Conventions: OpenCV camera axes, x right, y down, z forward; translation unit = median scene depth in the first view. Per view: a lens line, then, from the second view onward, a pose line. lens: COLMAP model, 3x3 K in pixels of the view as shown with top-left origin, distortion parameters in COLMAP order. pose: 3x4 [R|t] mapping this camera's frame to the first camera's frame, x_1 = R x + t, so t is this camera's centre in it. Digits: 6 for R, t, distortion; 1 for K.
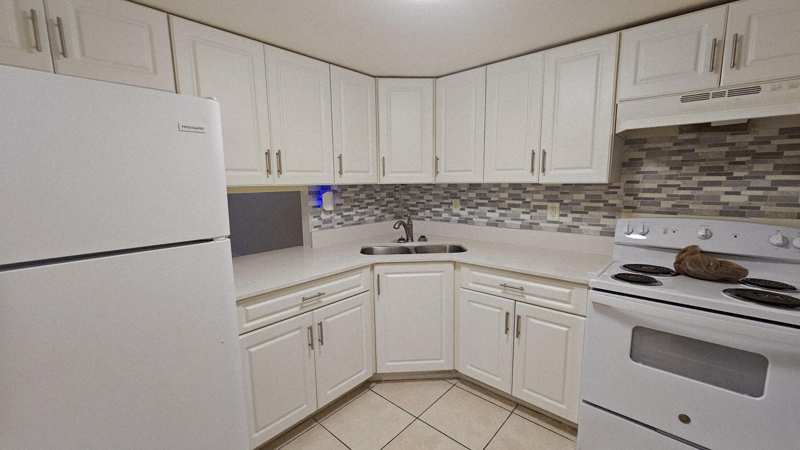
lens RADIAL K [[326.0, 0, 402.3], [0, 326.0, 226.6], [0, 0, 1]] dist [0.004331, -0.001551]
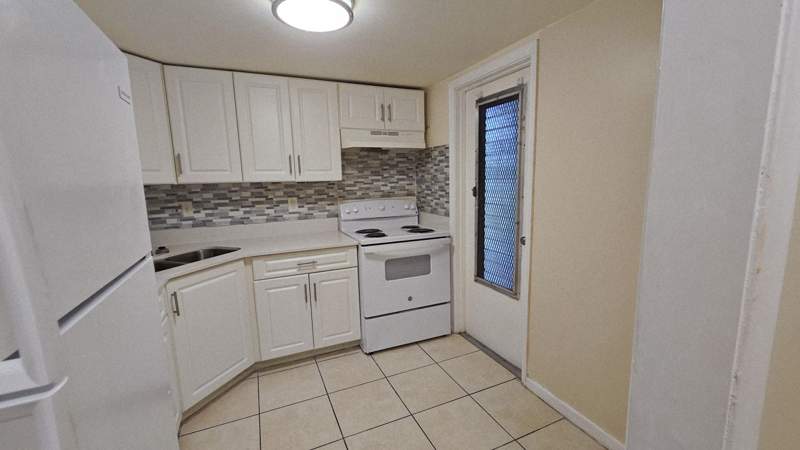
lens RADIAL K [[326.0, 0, 402.7], [0, 326.0, 225.2], [0, 0, 1]] dist [0.004331, -0.001551]
pose [[0.410746, -0.127912, 0.902733, -0.521433], [0.144616, 0.986716, 0.074011, 0.000377], [-0.900208, 0.100149, 0.423788, 0.099189]]
